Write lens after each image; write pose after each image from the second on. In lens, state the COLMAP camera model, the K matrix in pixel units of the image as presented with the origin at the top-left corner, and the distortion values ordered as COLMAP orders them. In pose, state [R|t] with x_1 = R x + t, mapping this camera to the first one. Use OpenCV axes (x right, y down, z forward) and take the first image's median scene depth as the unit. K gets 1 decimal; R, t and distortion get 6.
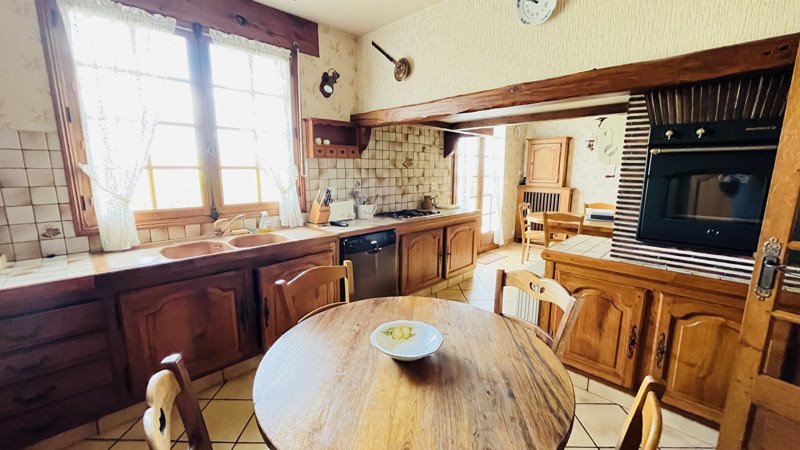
lens RADIAL K [[315.8, 0, 399.5], [0, 315.8, 223.9], [0, 0, 1]] dist [-0.000232, -0.000002]
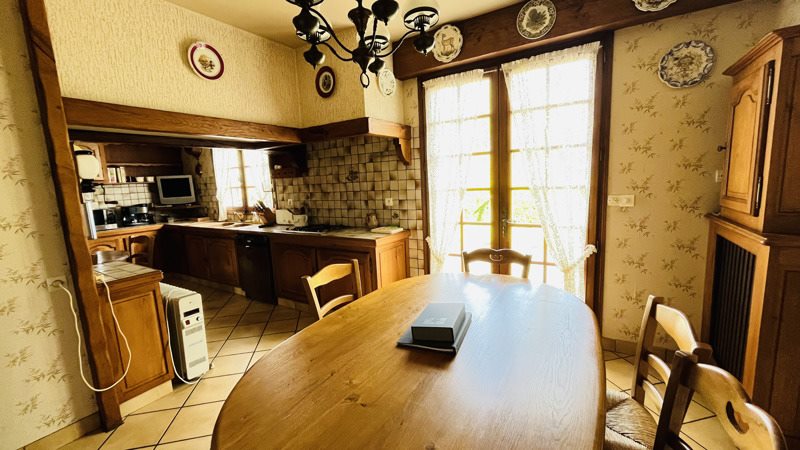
lens RADIAL K [[315.8, 0, 399.0], [0, 315.8, 223.7], [0, 0, 1]] dist [-0.000232, -0.000002]
pose [[0.225652, 0.119281, -0.966878, 0.993426], [-0.119929, 0.988328, 0.093938, -0.160962], [0.966798, 0.094760, 0.237323, 0.936889]]
